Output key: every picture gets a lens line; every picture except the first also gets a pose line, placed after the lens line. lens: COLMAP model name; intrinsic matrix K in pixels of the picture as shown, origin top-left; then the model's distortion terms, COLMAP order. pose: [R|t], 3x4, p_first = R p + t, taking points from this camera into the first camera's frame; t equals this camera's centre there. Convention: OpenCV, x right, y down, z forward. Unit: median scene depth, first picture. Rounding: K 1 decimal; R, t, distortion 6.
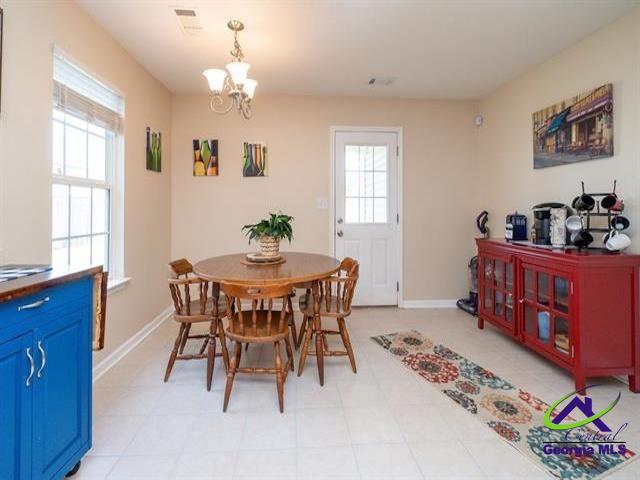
lens RADIAL K [[272.0, 0, 317.6], [0, 272.0, 226.0], [0, 0, 1]] dist [0.000803, 0.000100]
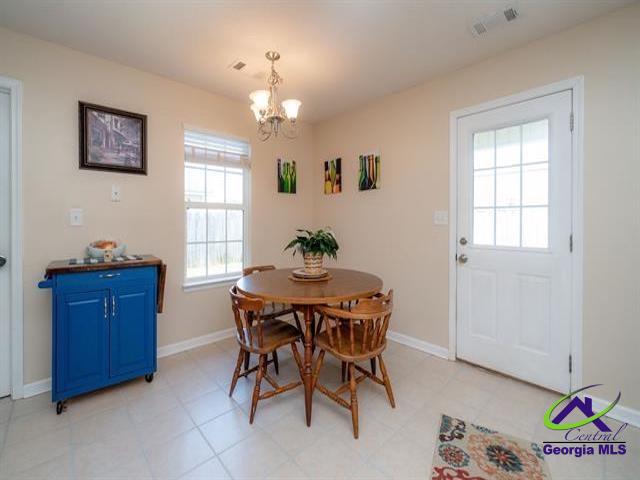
lens RADIAL K [[276.8, 0, 320.0], [0, 276.8, 240.0], [0, 0, 1]] dist [0.000305, 0.000222]
pose [[0.656112, 0.049753, -0.753022, 0.399496], [-0.050857, 0.998471, 0.021658, -0.020026], [0.752948, 0.024086, 0.657639, 0.247281]]
